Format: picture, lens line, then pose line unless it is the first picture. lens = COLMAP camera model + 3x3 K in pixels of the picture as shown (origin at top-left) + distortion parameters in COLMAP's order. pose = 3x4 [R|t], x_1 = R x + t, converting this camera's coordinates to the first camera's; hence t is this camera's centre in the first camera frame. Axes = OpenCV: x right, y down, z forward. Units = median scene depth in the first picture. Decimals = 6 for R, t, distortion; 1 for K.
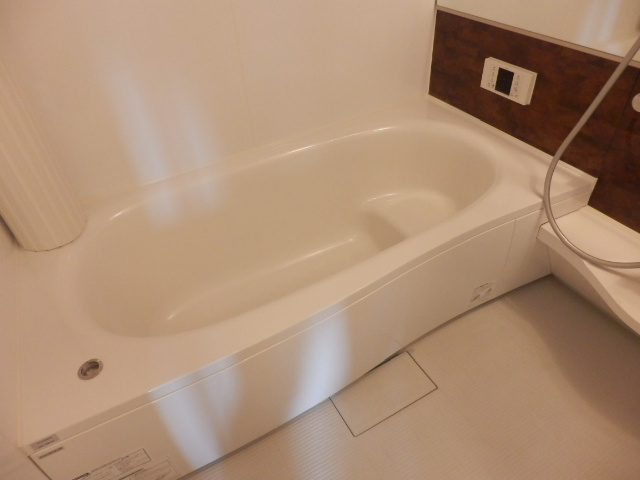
lens RADIAL K [[441.0, 0, 320.0], [0, 441.0, 240.0], [0, 0, 1]] dist [-0.006770, 0.001912]
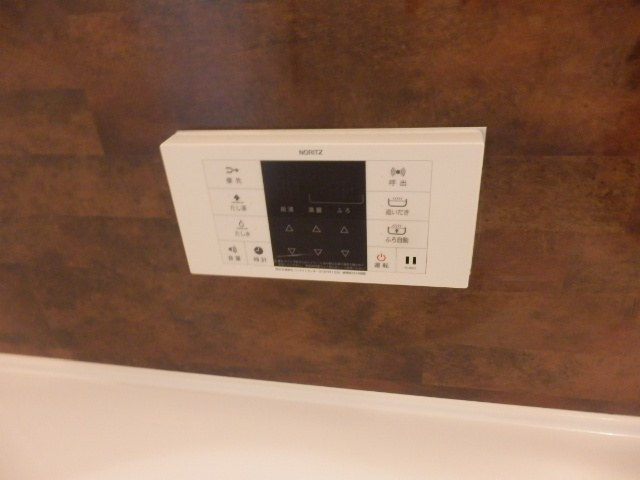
lens RADIAL K [[441.0, 0, 320.0], [0, 441.0, 240.0], [0, 0, 1]] dist [-0.006770, 0.001912]
pose [[0.633318, -0.365853, 0.681953, 0.278969], [0.523683, 0.851399, -0.029578, -0.338074], [-0.569793, 0.375859, 0.730798, 0.844342]]
